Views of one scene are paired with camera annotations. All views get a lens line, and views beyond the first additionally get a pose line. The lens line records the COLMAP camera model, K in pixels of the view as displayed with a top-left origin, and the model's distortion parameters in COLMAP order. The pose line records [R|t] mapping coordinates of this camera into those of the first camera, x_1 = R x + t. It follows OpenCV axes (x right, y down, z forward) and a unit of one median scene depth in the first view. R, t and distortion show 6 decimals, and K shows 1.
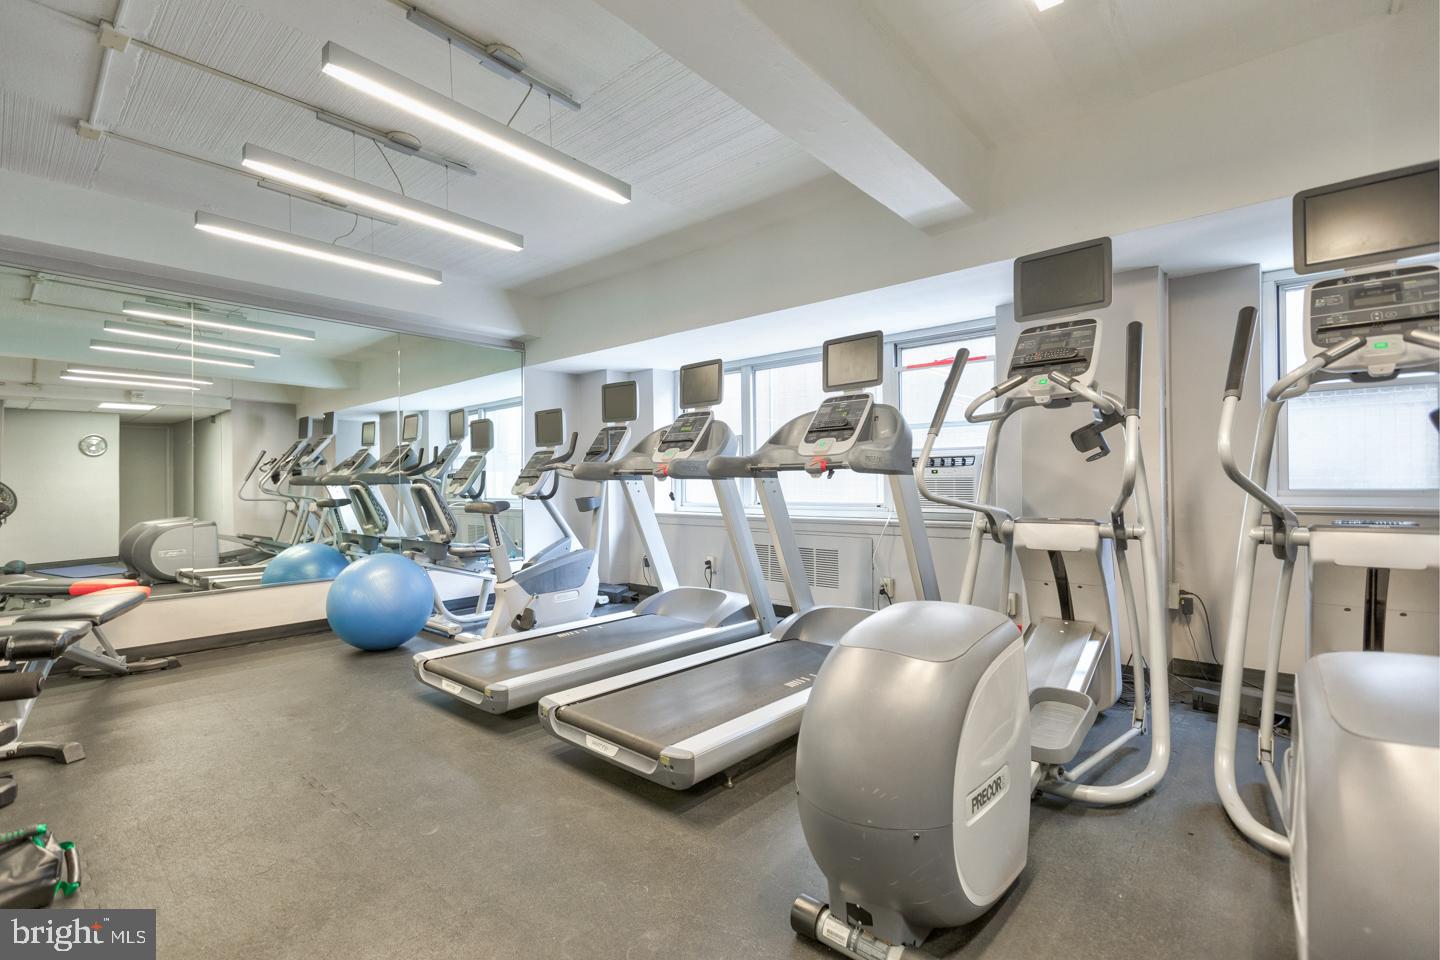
lens RADIAL K [[644.0, 0, 709.4], [0, 644.0, 479.9], [0, 0, 1]] dist [-0.000903, -0.000754]
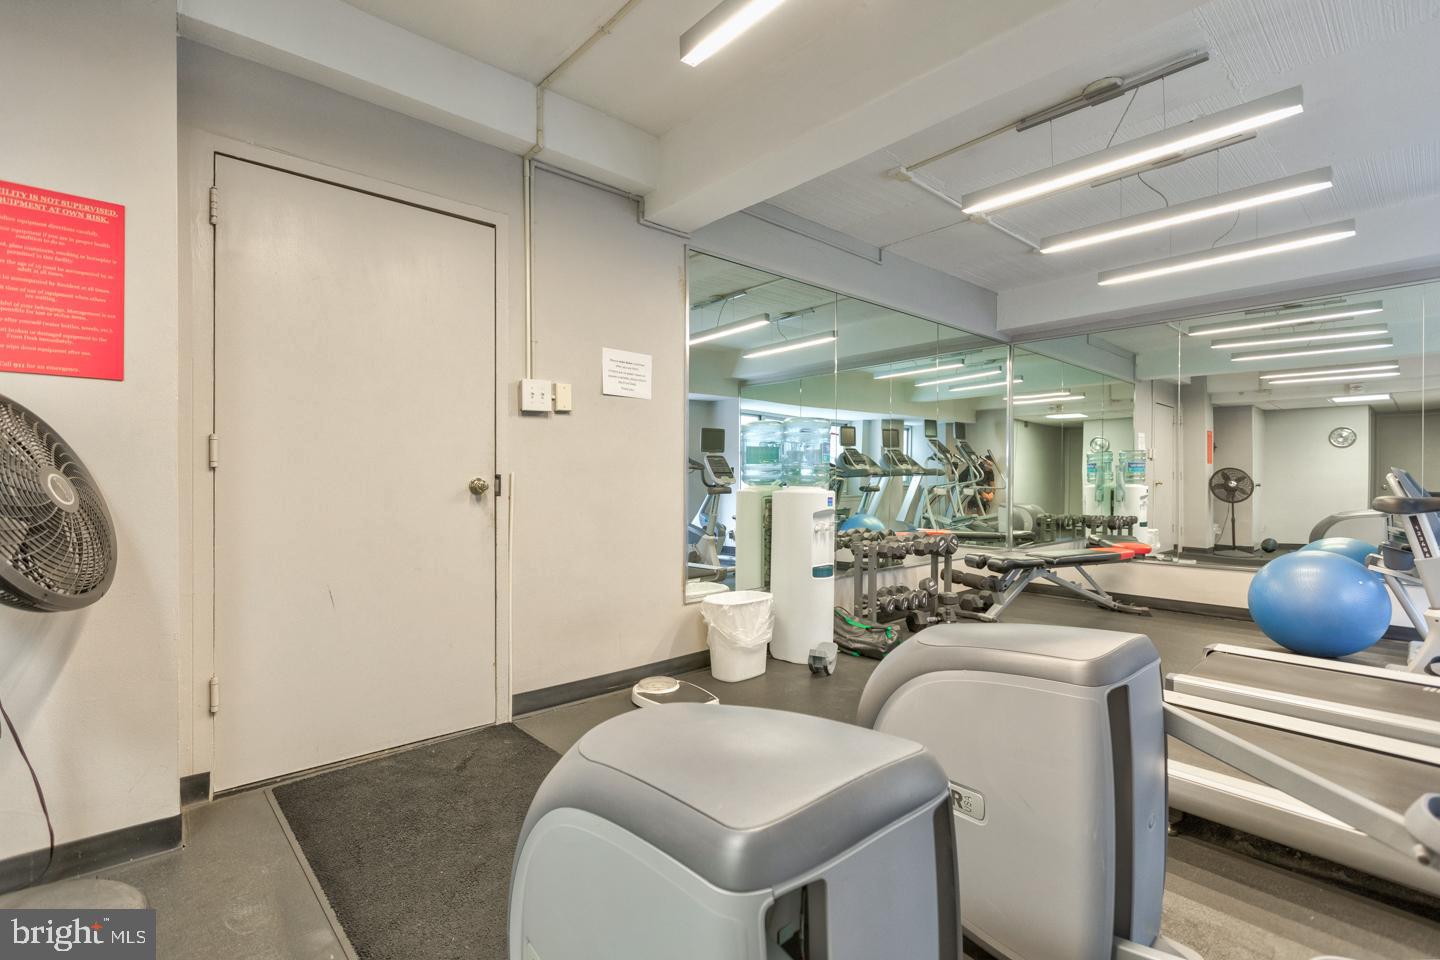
lens RADIAL K [[644.0, 0, 709.4], [0, 644.0, 479.9], [0, 0, 1]] dist [-0.000903, -0.000754]
pose [[-0.088820, -0.000761, -0.996047, 0.487538], [0.011714, 0.999930, -0.001808, 0.004761], [0.995979, -0.011828, -0.088805, 0.244383]]
